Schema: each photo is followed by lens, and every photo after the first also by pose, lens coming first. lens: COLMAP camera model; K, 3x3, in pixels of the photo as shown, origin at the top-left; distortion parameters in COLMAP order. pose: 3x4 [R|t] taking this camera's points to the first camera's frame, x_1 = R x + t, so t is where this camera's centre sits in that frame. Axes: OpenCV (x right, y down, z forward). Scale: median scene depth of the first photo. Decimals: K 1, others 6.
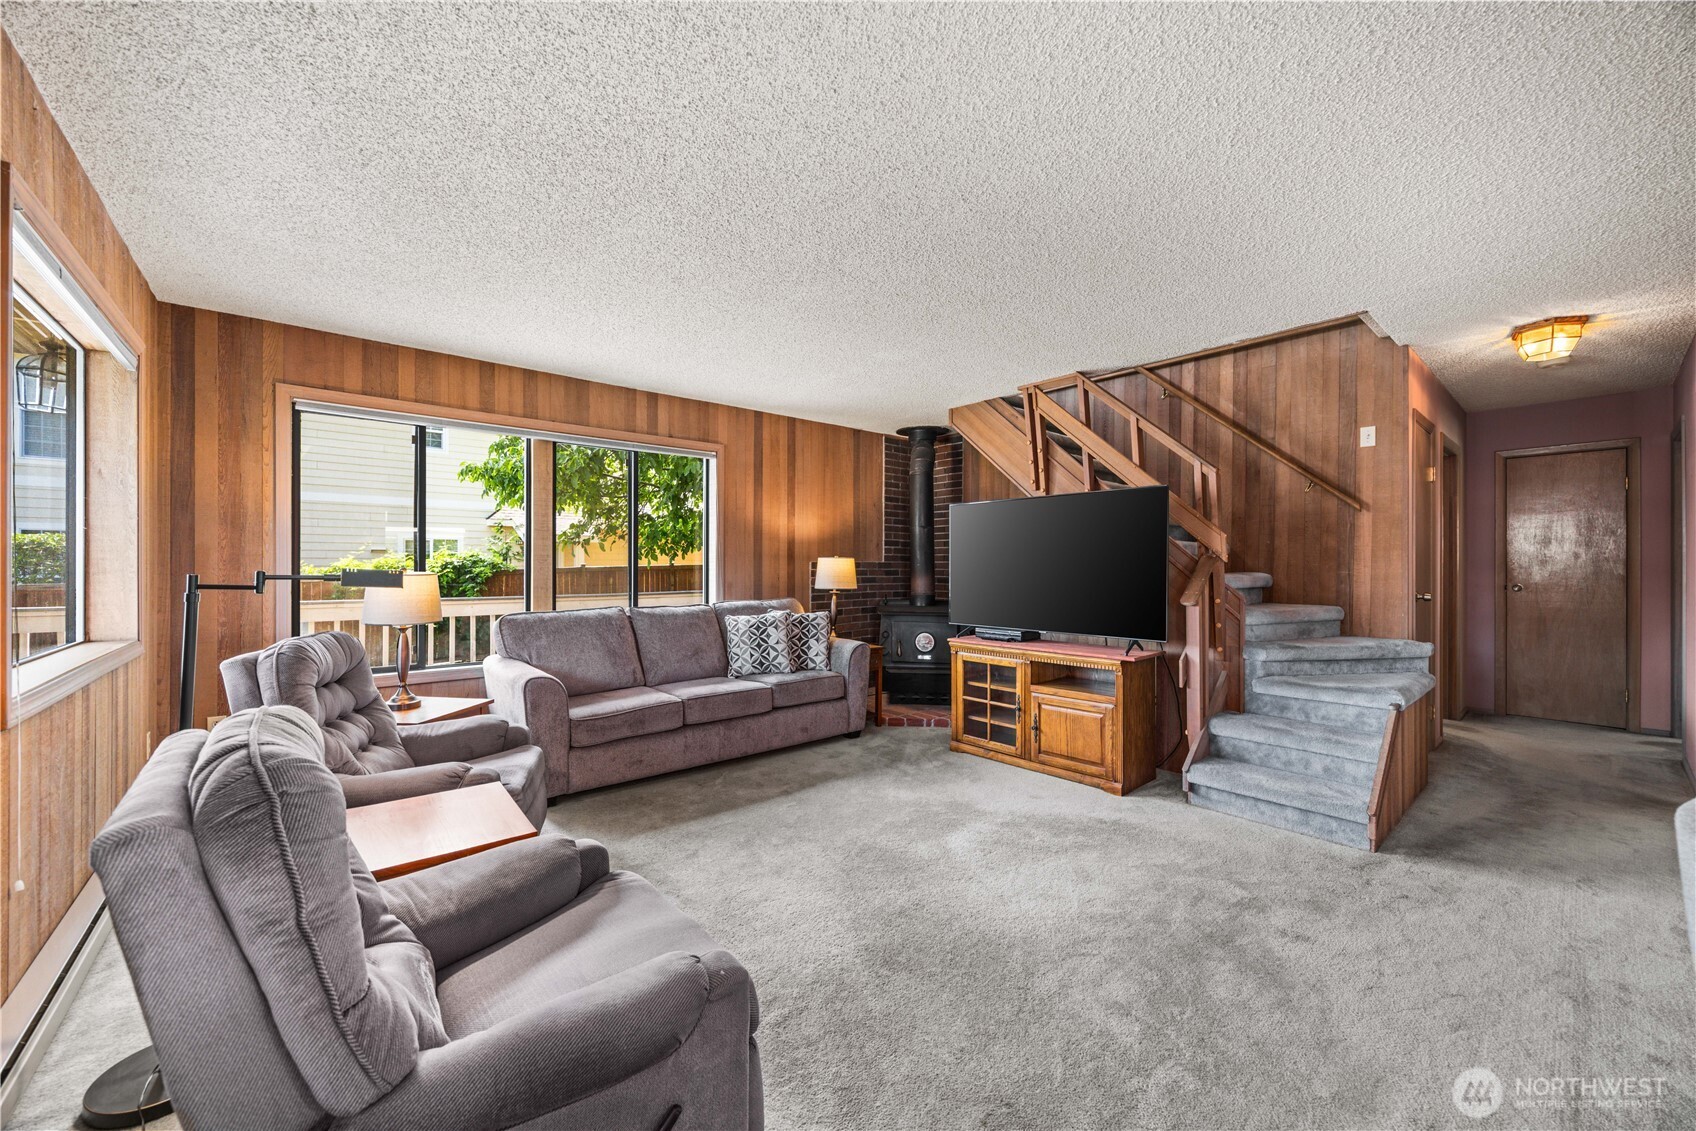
lens RADIAL K [[646.9, 0, 848.0], [0, 646.9, 565.5], [0, 0, 1]] dist [-0.003053, -0.000338]
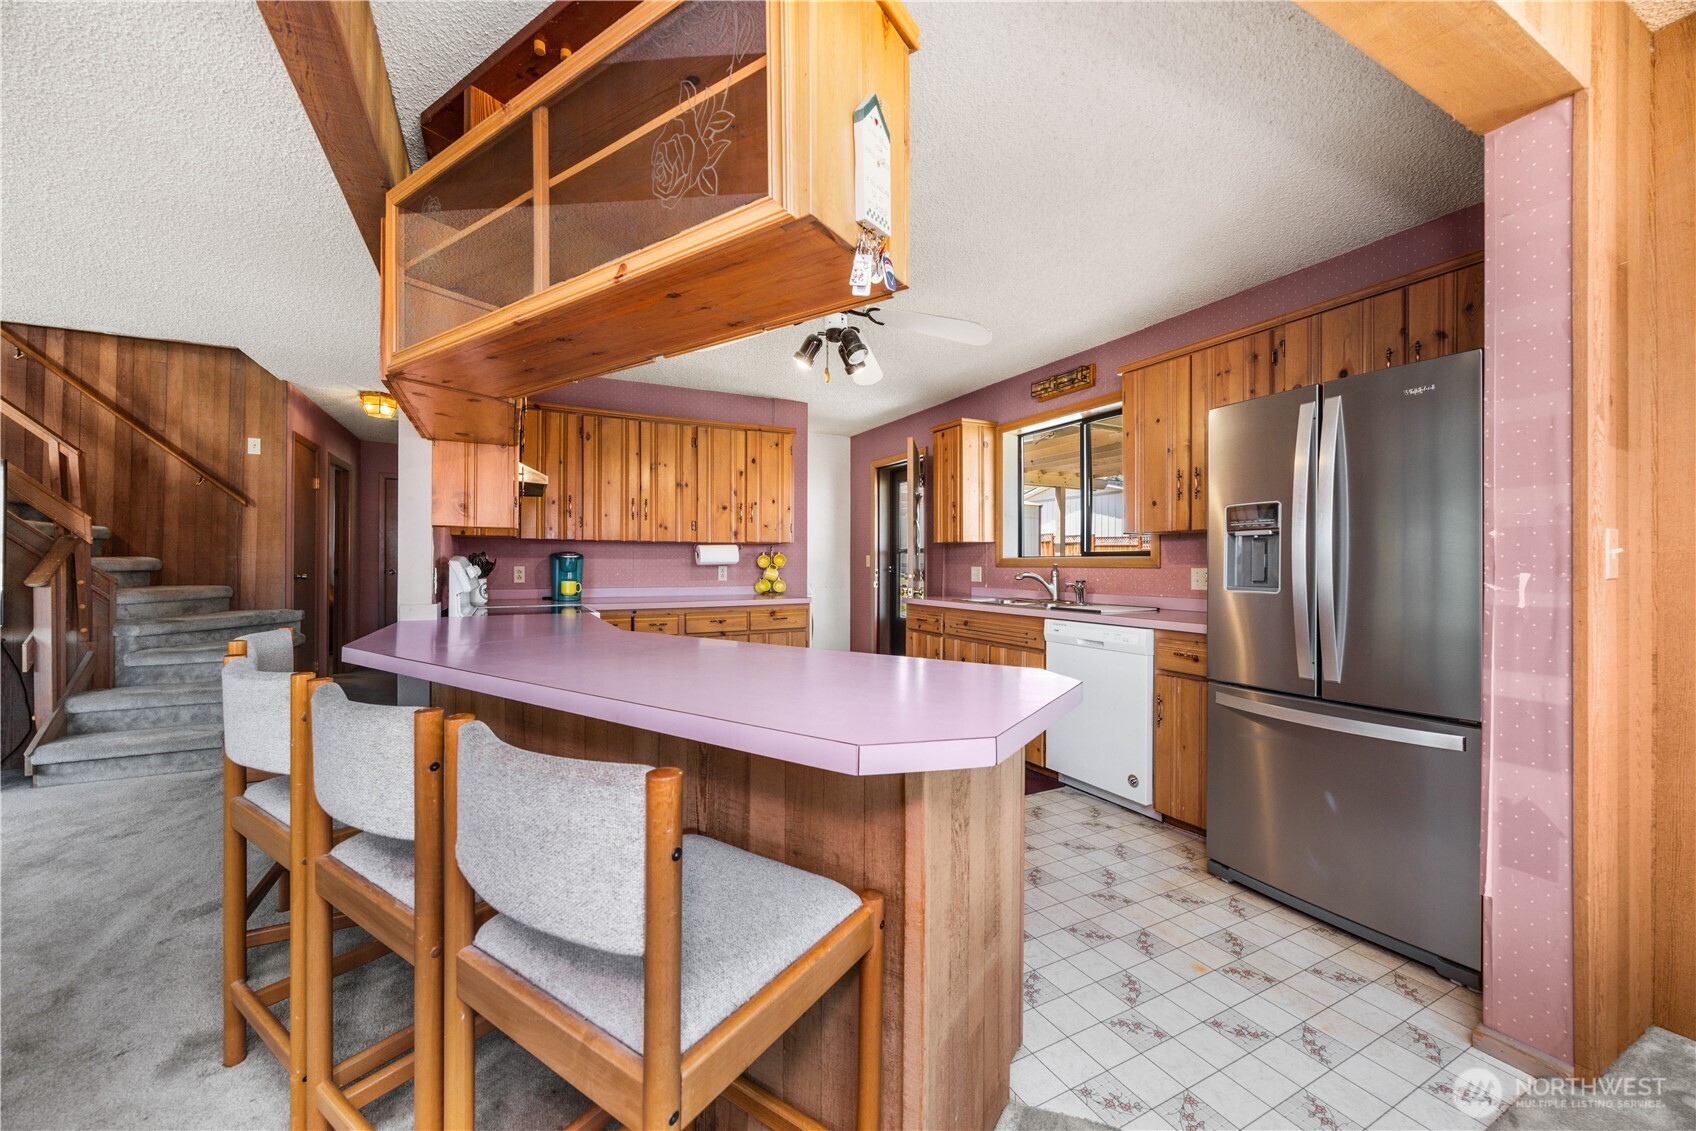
lens RADIAL K [[646.9, 0, 848.0], [0, 646.9, 565.5], [0, 0, 1]] dist [-0.003053, -0.000338]
pose [[0.239511, 0.002593, 0.970890, -0.115933], [-0.006527, 0.999978, -0.001061, 0.021380], [-0.970872, -0.006083, 0.239523, -0.399218]]
